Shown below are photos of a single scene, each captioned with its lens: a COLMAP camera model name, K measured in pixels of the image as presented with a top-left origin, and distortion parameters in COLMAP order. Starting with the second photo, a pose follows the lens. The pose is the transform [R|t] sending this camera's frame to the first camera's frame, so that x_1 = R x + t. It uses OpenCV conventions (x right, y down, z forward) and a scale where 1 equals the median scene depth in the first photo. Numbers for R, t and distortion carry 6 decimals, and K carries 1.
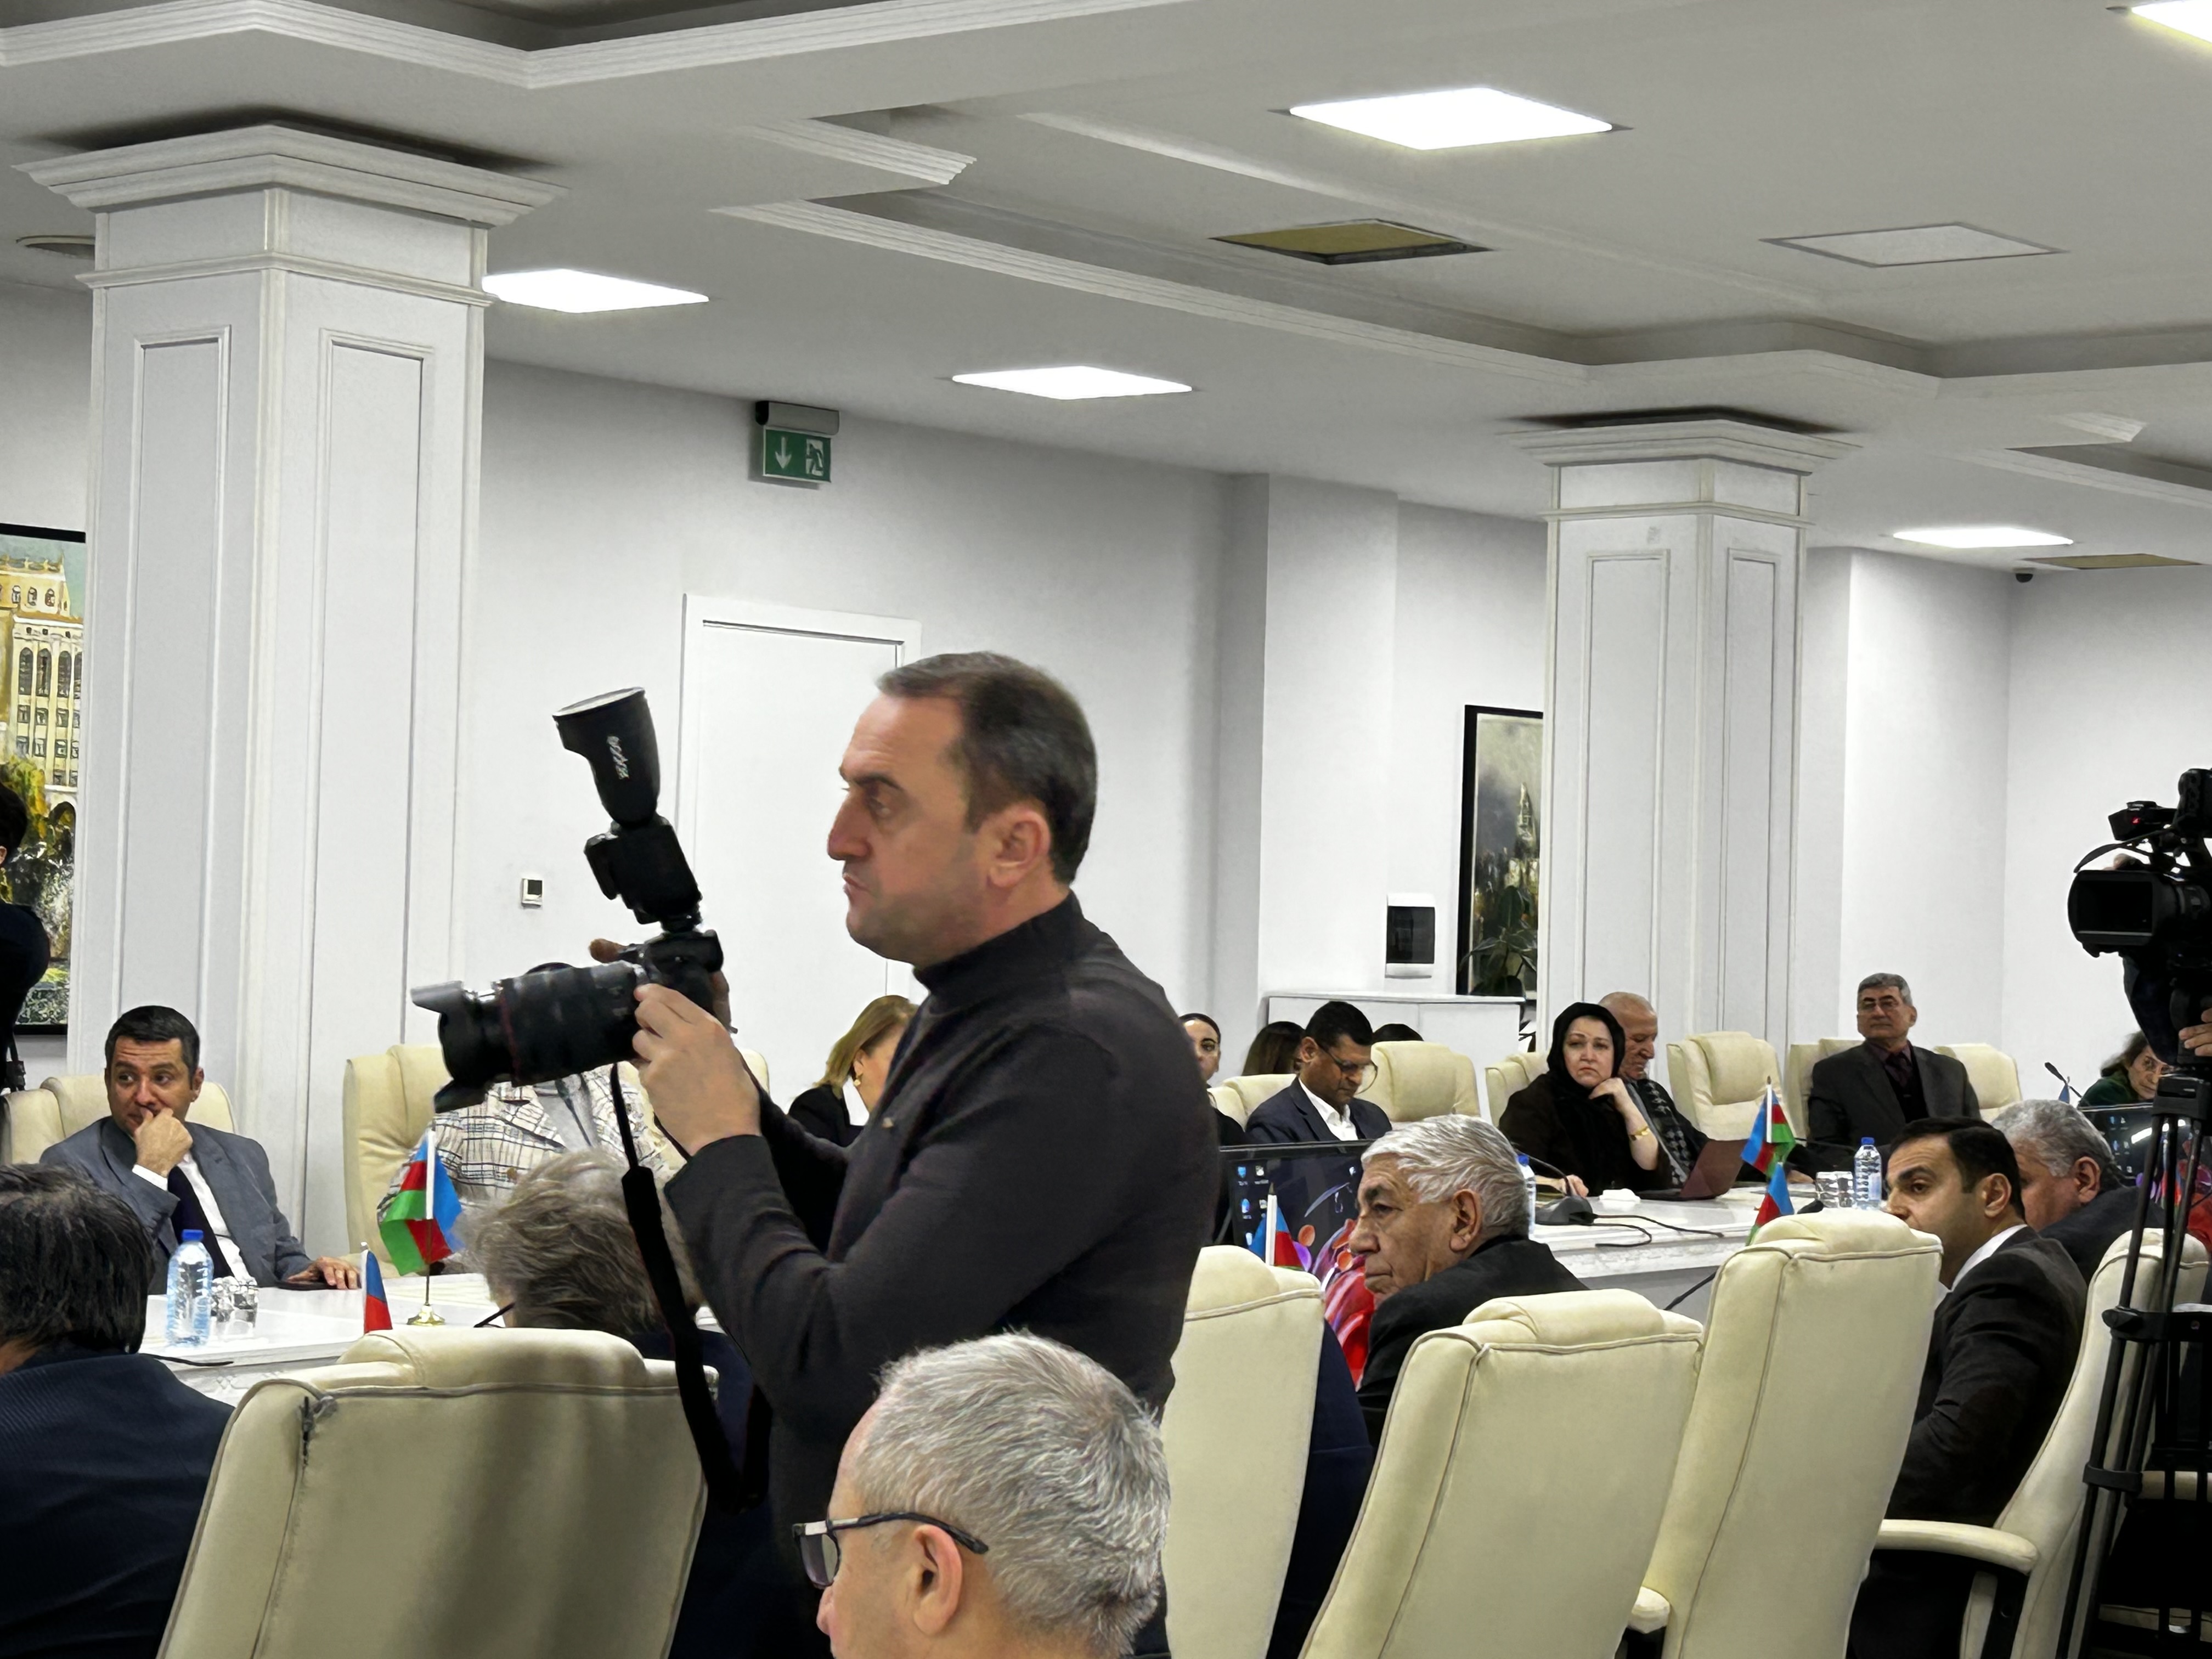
lens RADIAL K [[4377.1, 0, 1106.0], [0, 4377.1, 829.5], [0, 0, 1]] dist [0.246293, -0.056201]
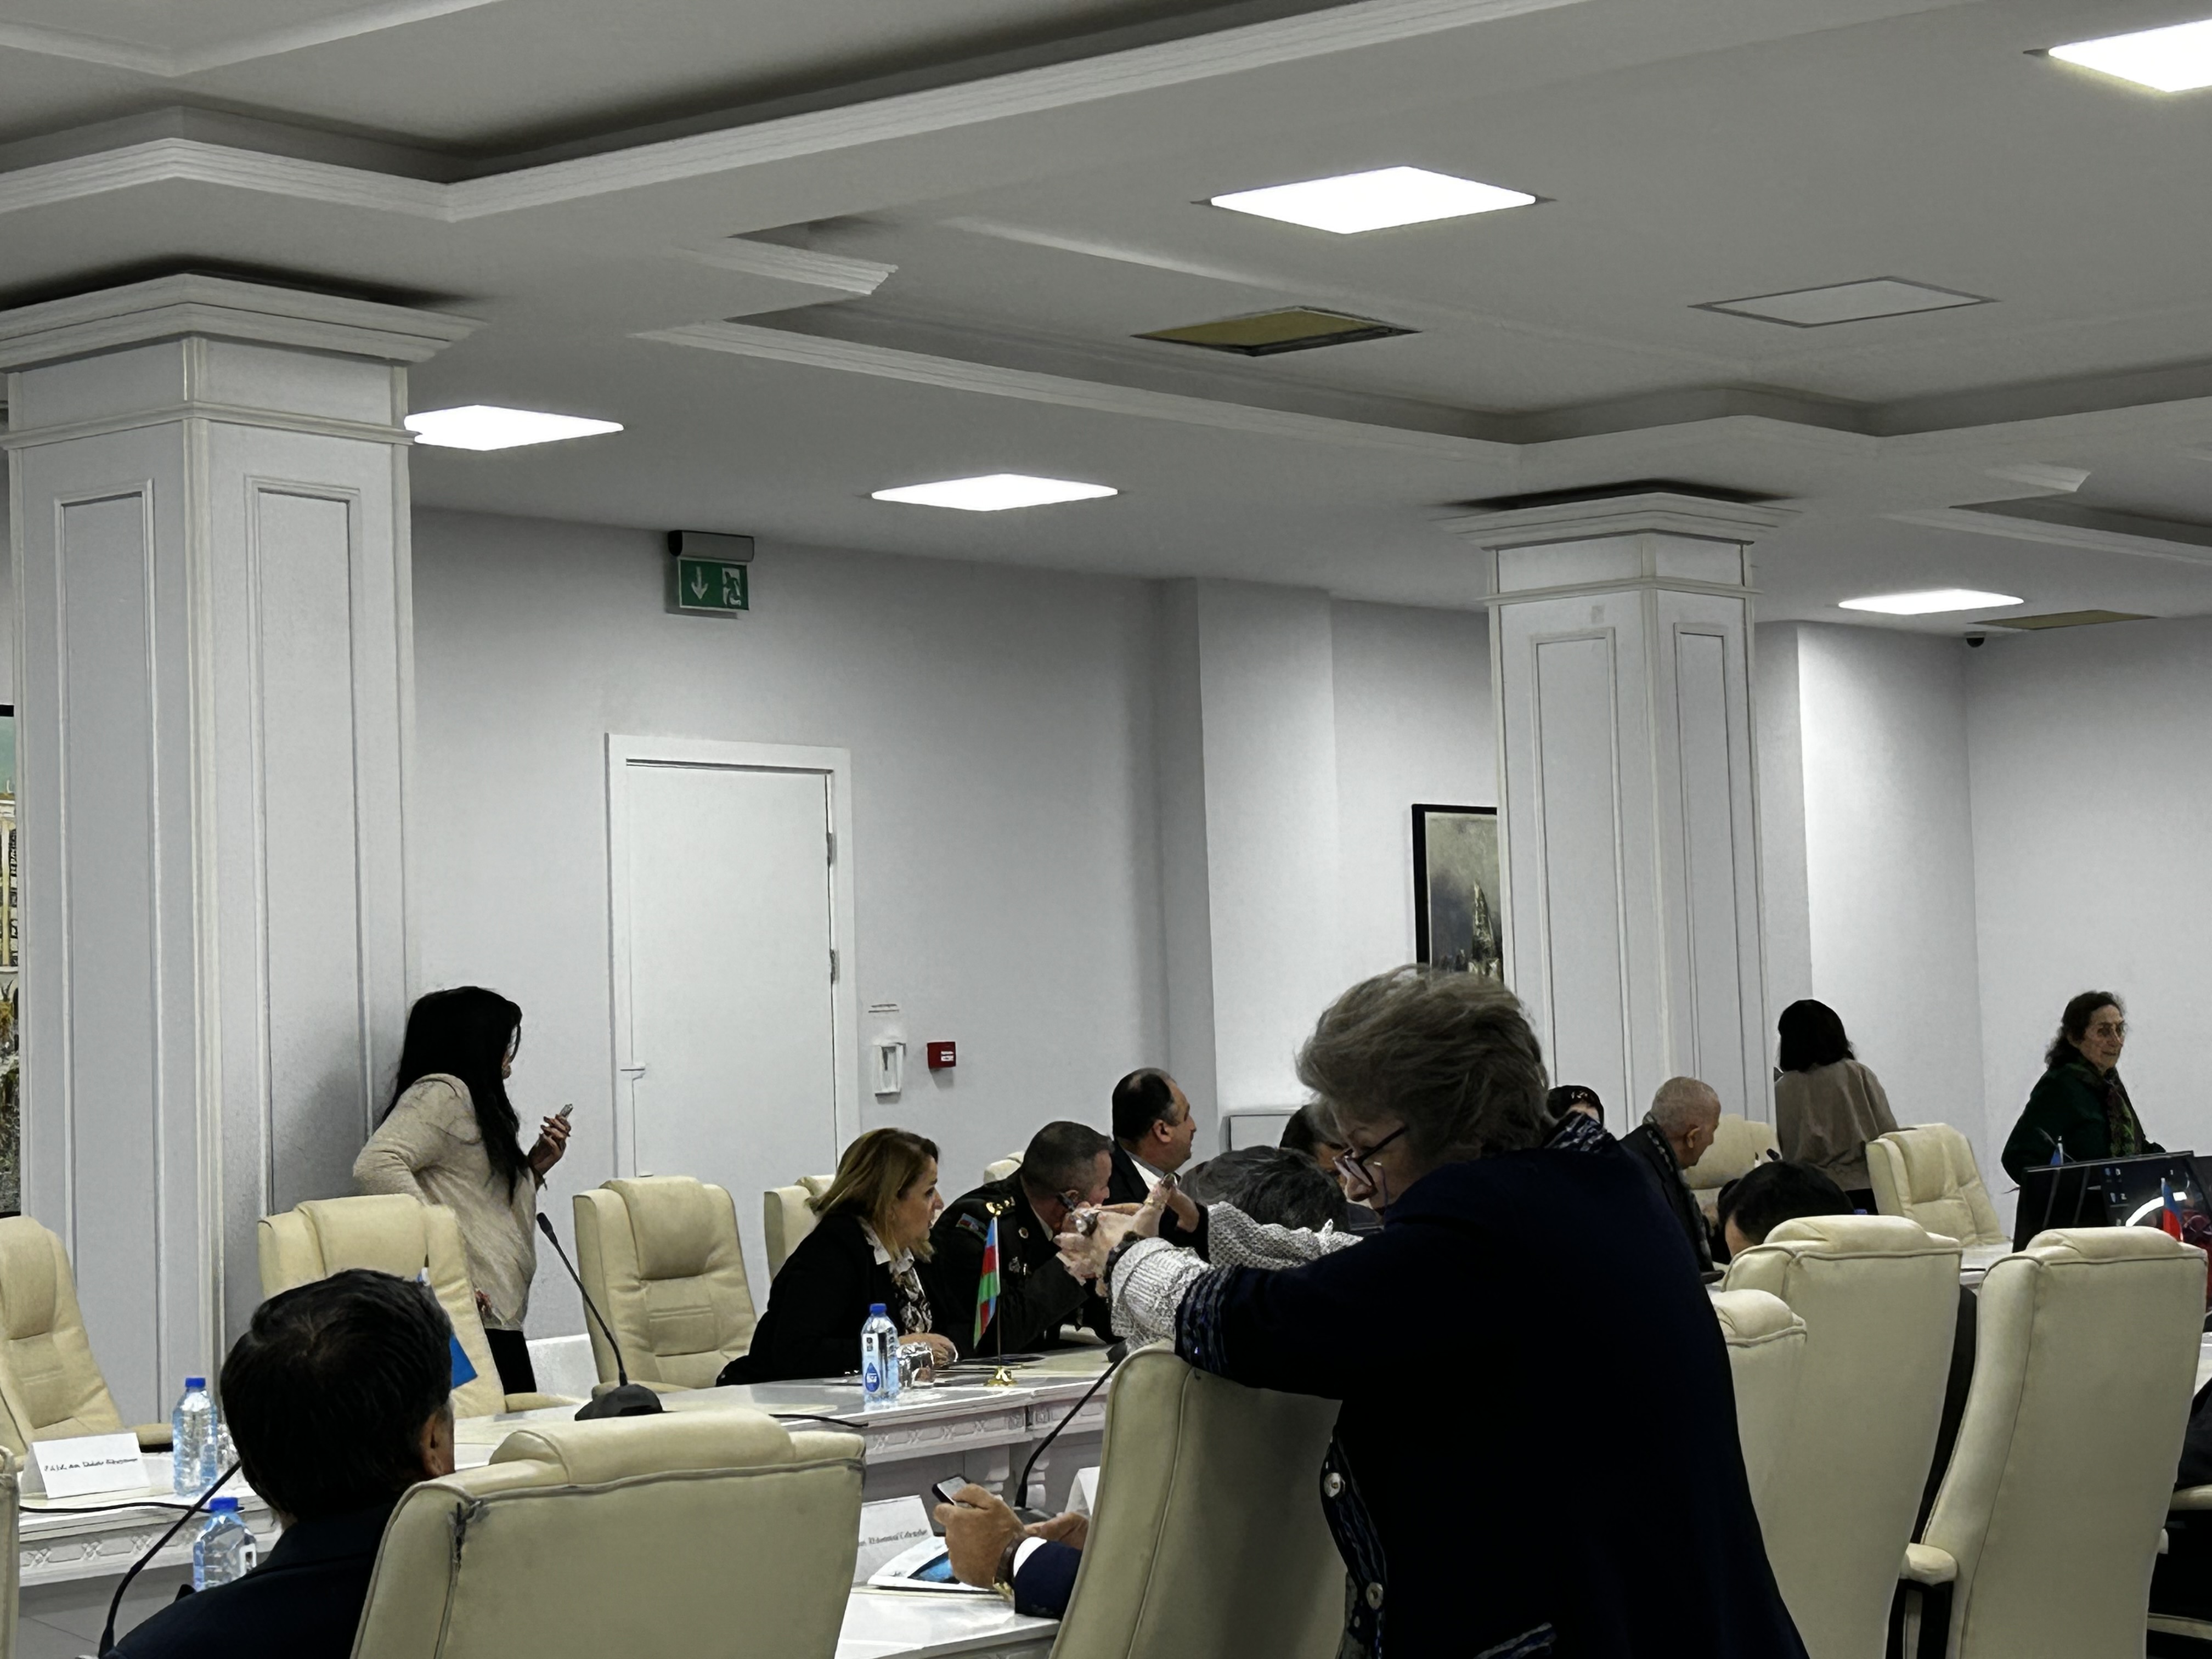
lens RADIAL K [[4676.5, 0, 1106.0], [0, 4676.5, 829.5], [0, 0, 1]] dist [0.299643, -0.109176]
pose [[0.997993, -0.059923, 0.020492, -0.009329], [0.060559, 0.997652, -0.031987, 0.008120], [-0.018527, 0.033164, 0.999278, -0.041194]]
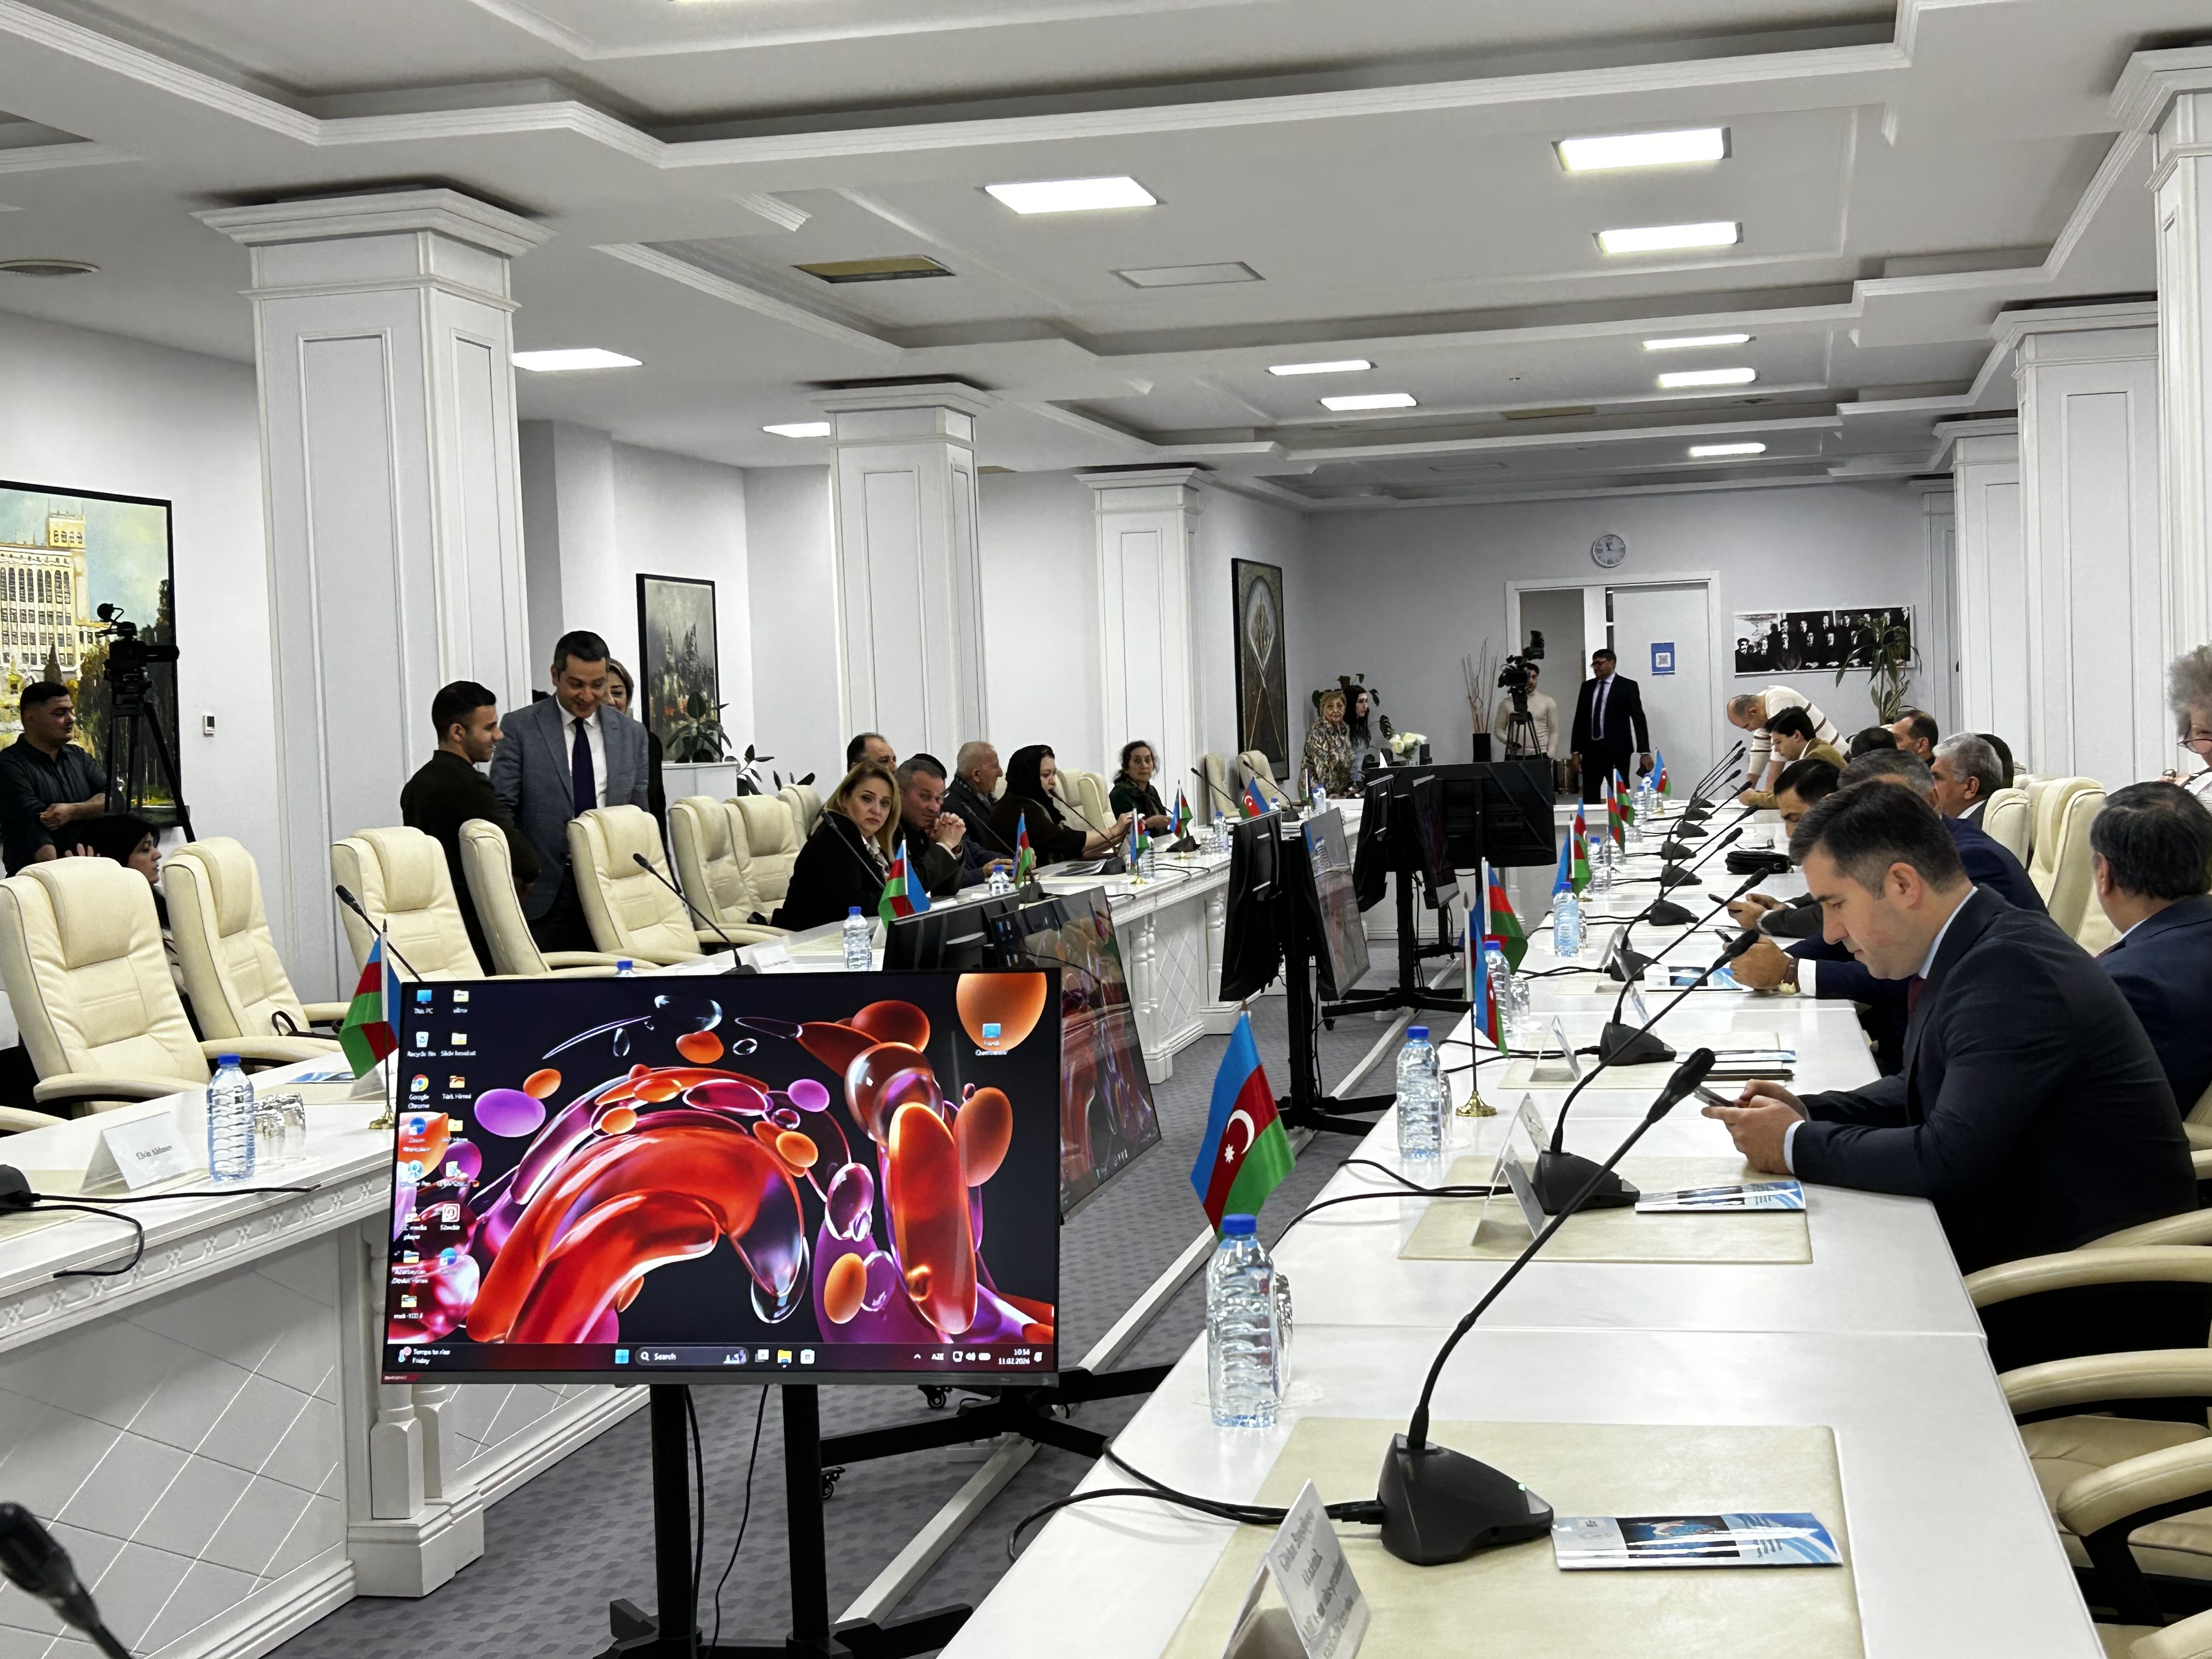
lens RADIAL K [[2988.4, 0, 1108.6], [0, 2988.4, 841.8], [0, 0, 1]] dist [0.207843, -0.582809]
pose [[0.882608, -0.082790, 0.462762, -0.347132], [0.055174, 0.995810, 0.072922, -0.003791], [-0.466860, -0.038829, 0.883478, 0.005383]]
